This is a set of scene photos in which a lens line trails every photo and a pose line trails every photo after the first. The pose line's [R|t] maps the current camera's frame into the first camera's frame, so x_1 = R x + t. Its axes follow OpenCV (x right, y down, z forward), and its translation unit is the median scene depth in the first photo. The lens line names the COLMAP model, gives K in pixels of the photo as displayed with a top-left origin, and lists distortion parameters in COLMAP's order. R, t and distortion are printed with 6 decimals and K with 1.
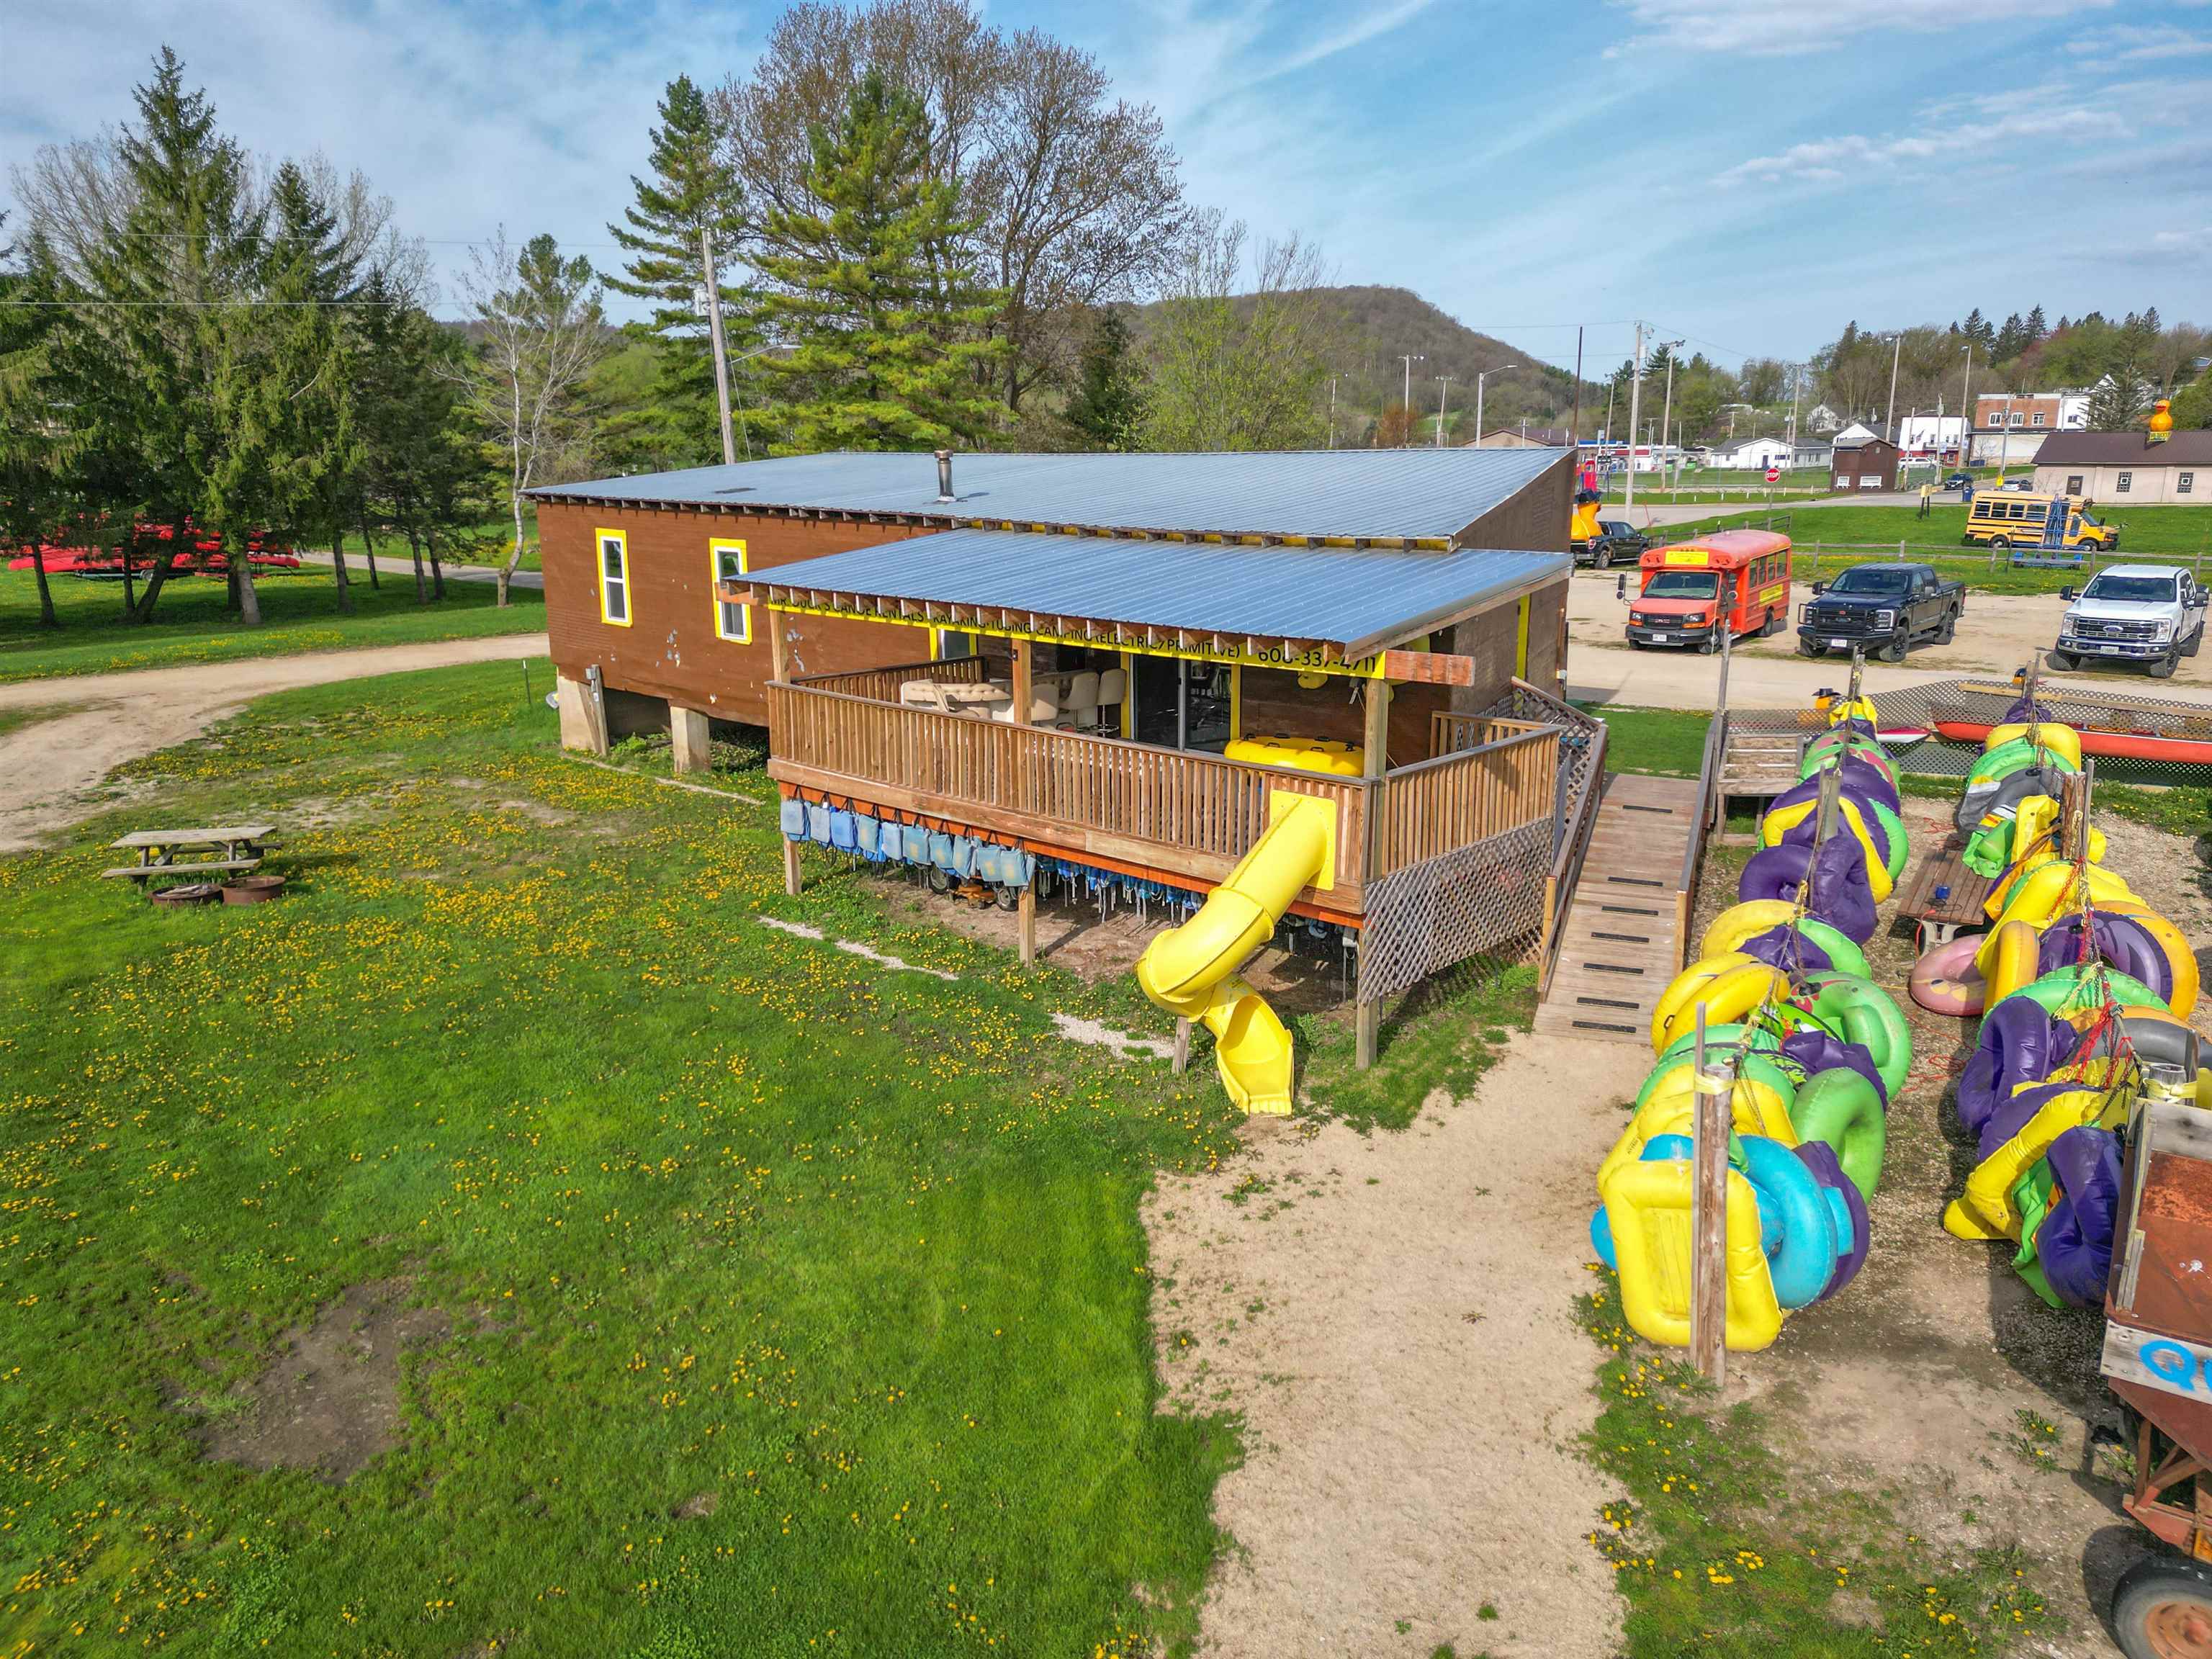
lens RADIAL K [[1516.1, 0, 1107.9], [0, 1516.1, 821.6], [0, 0, 1]] dist [0.004112, -0.010327]
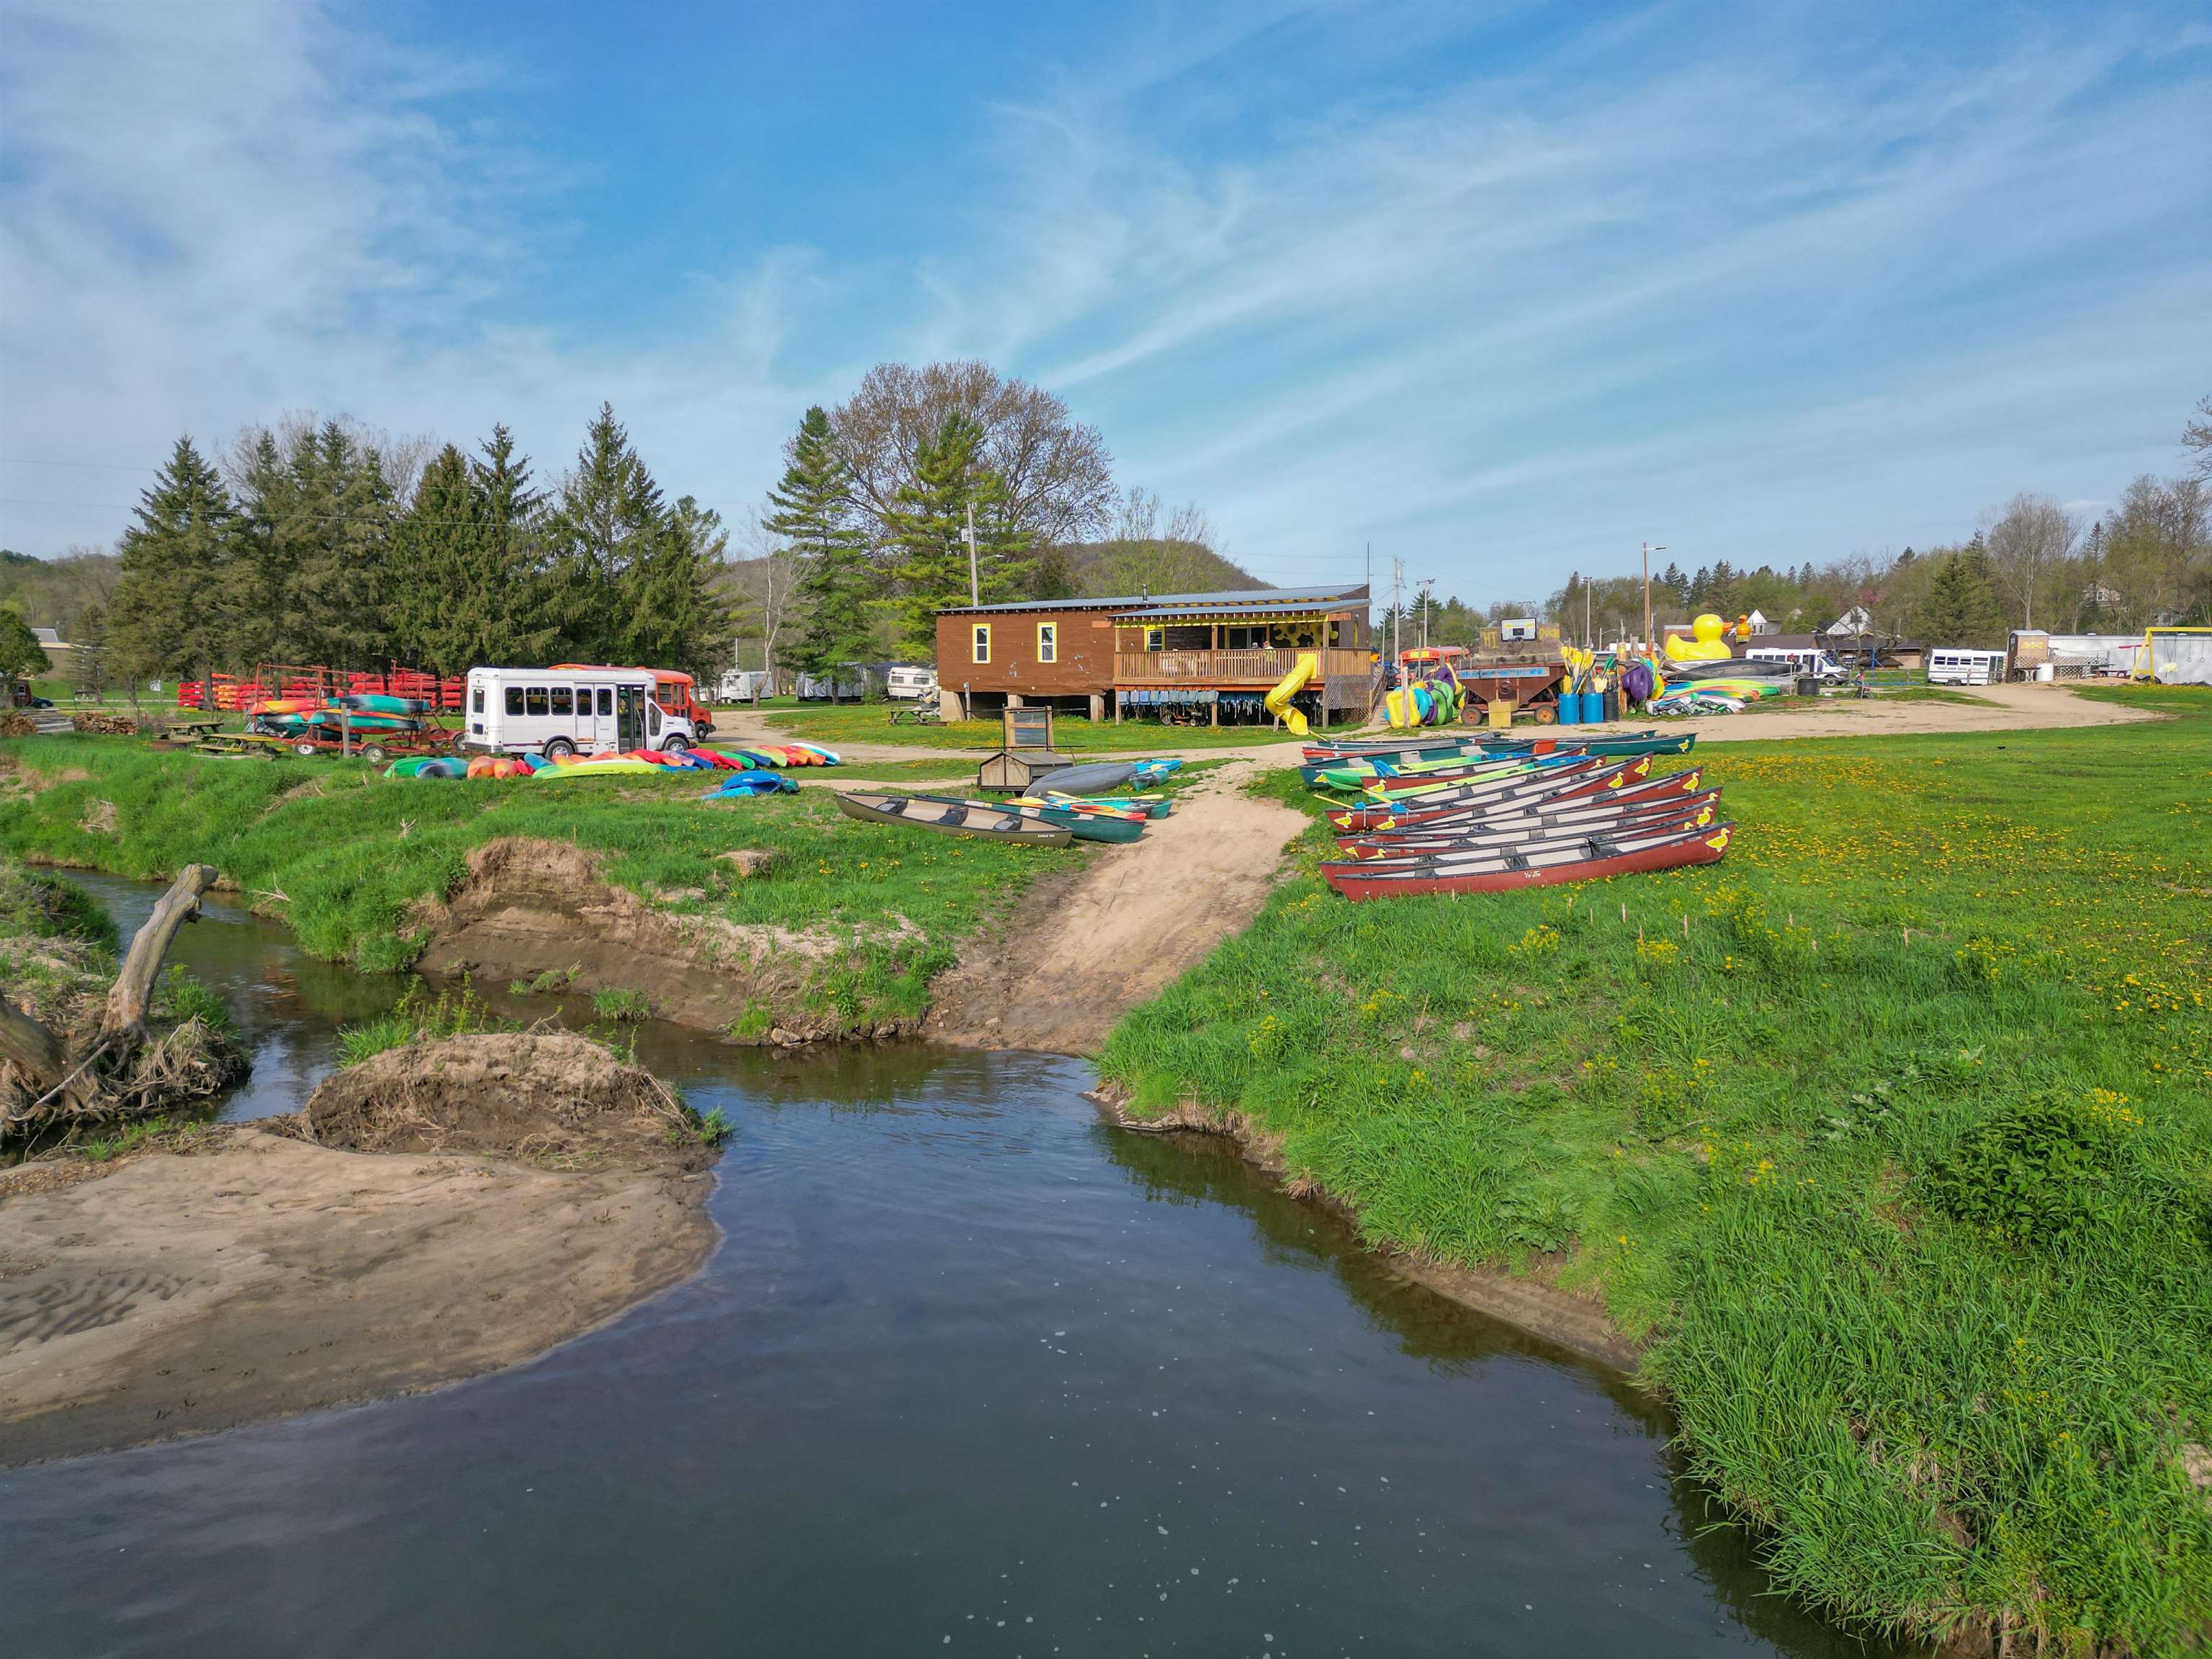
lens RADIAL K [[1516.1, 0, 1109.4], [0, 1516.1, 820.1], [0, 0, 1]] dist [0.004112, -0.010327]
pose [[0.991436, -0.011489, 0.130085, -0.174179], [0.031500, 0.987749, -0.152838, 0.193059], [-0.126736, 0.155627, 0.979652, -0.527450]]
